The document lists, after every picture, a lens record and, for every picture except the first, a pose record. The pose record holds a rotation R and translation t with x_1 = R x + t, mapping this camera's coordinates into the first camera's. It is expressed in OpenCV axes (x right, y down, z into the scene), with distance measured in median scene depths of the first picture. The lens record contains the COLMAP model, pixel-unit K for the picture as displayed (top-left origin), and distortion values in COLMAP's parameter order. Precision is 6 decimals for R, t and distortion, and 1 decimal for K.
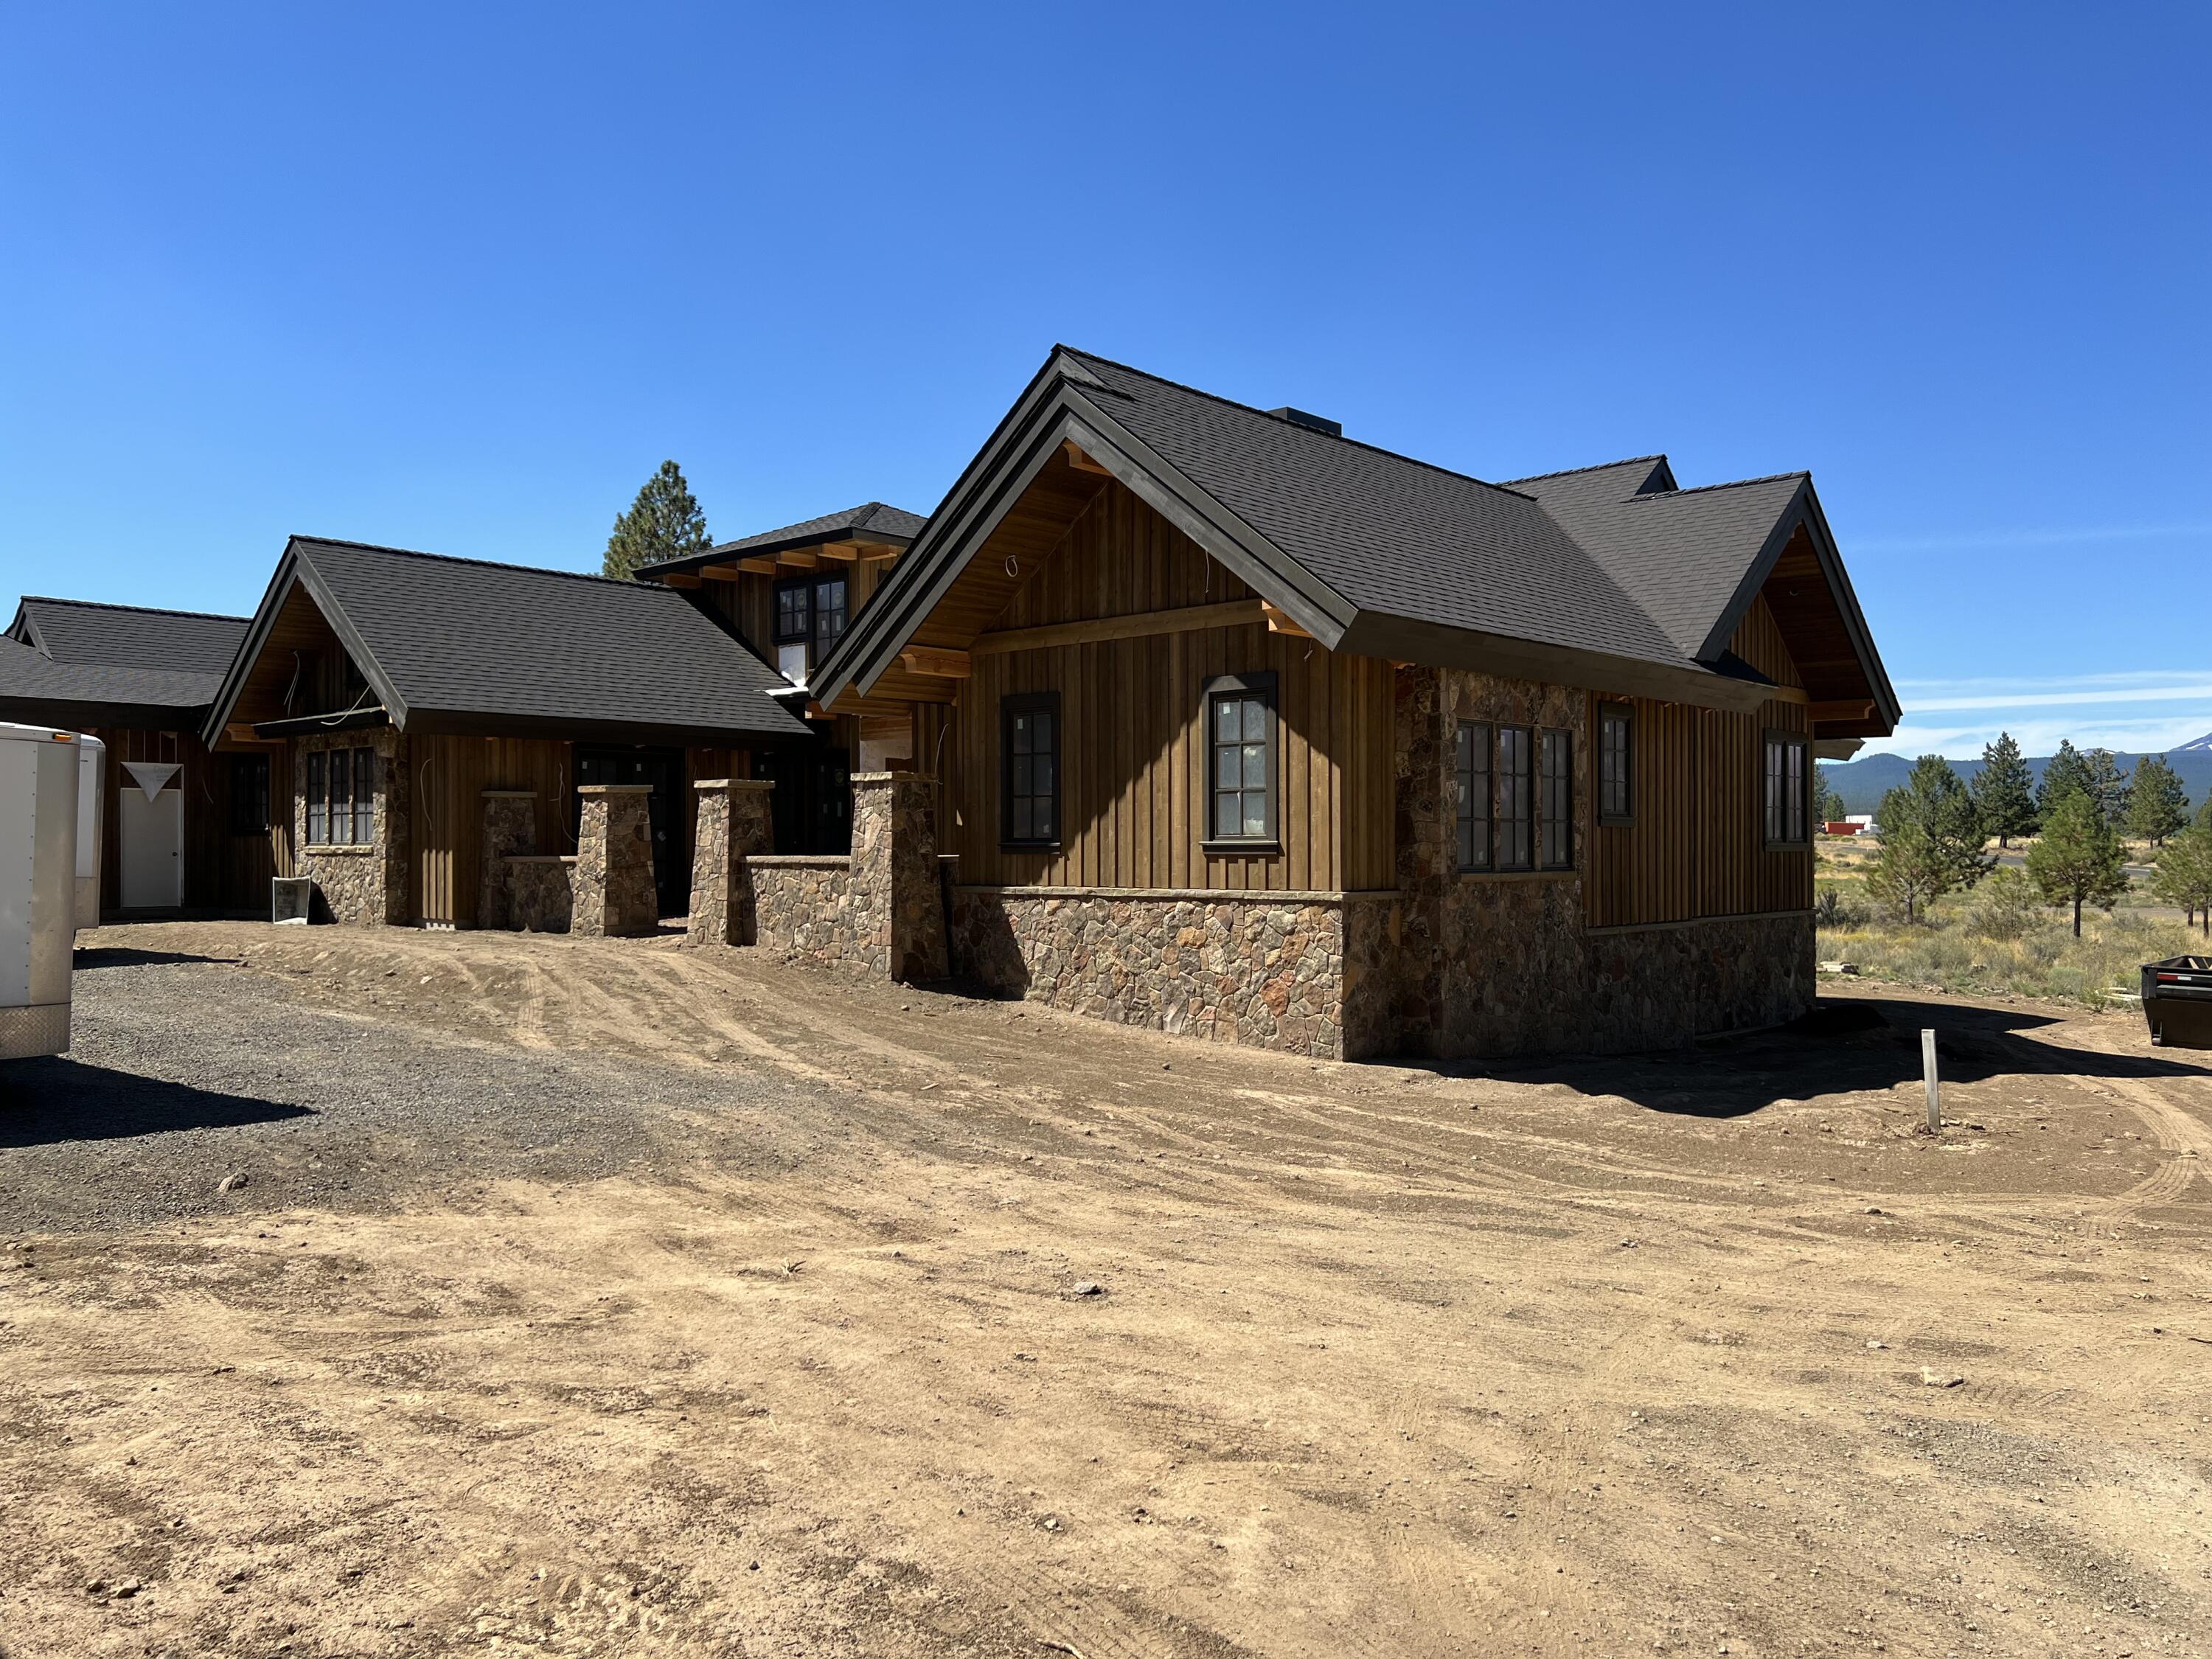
lens RADIAL K [[1678.1, 0, 1106.0], [0, 1678.1, 829.5], [0, 0, 1]] dist [0.058843, -0.100629]
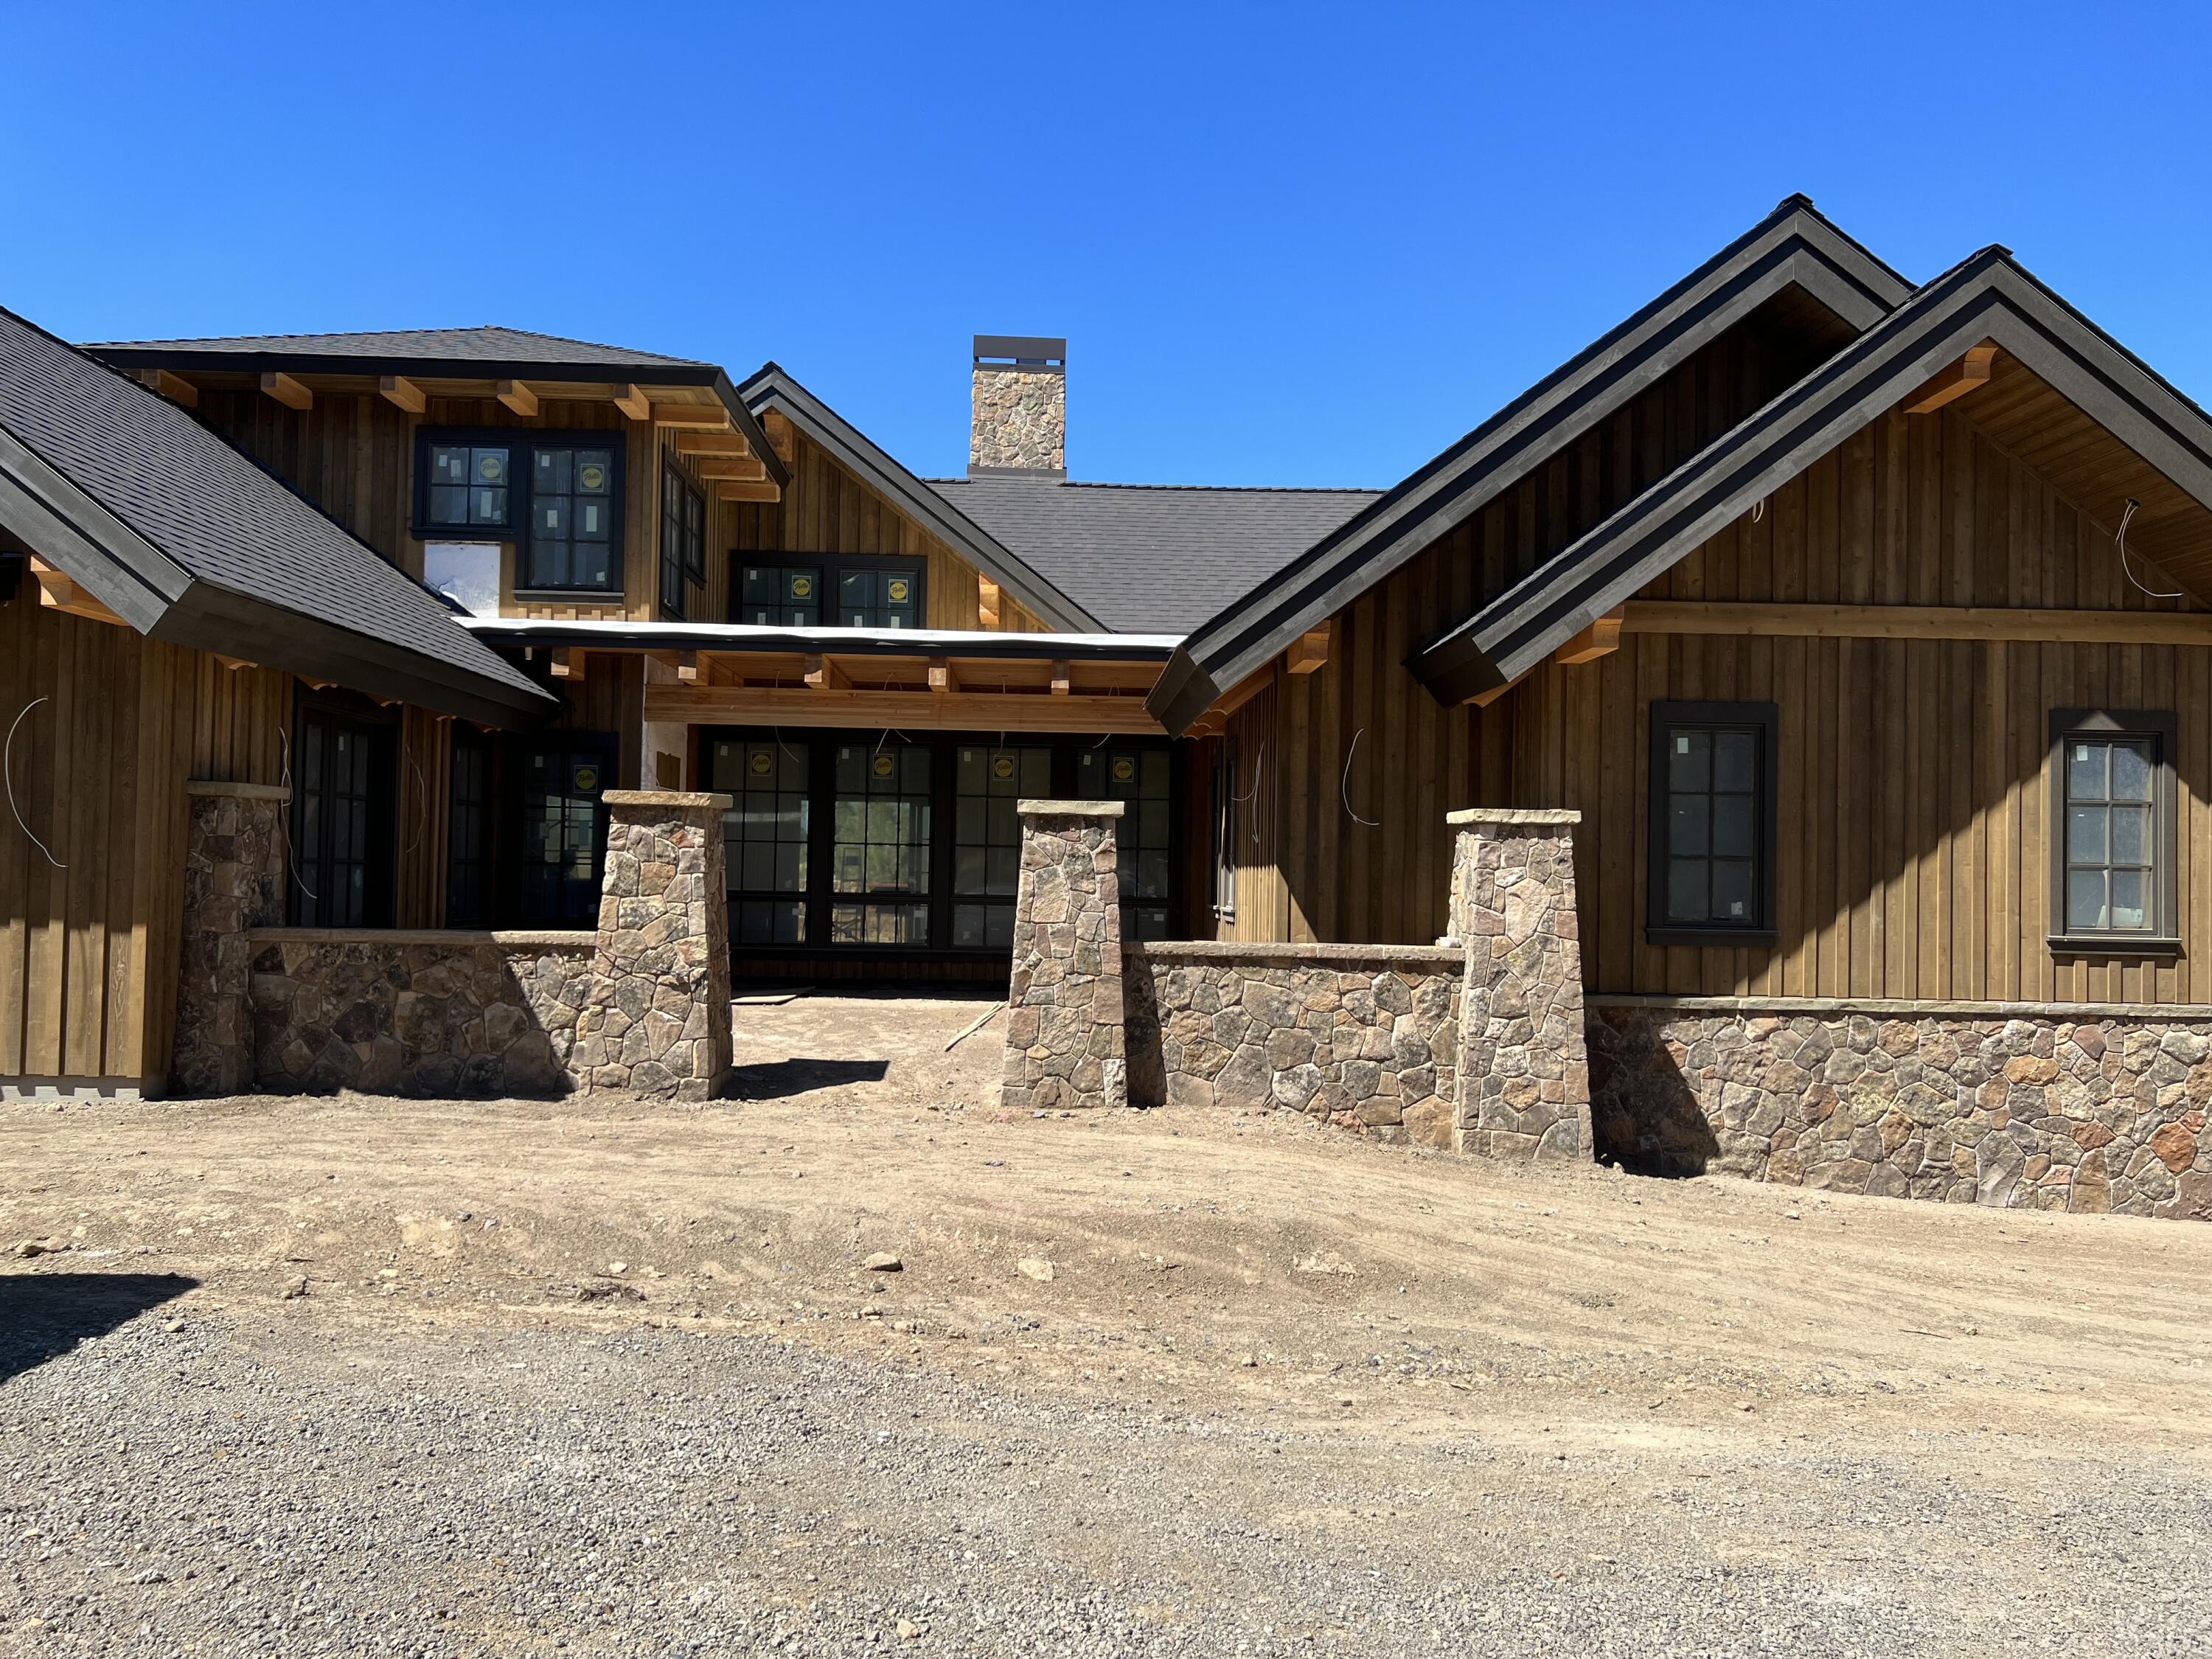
lens RADIAL K [[1678.1, 0, 1106.0], [0, 1678.1, 829.5], [0, 0, 1]] dist [0.058843, -0.100629]
pose [[0.727011, 0.034237, 0.685772, -0.690468], [-0.029458, 0.999392, -0.018665, -0.012173], [-0.685994, -0.006632, 0.727577, 0.706545]]
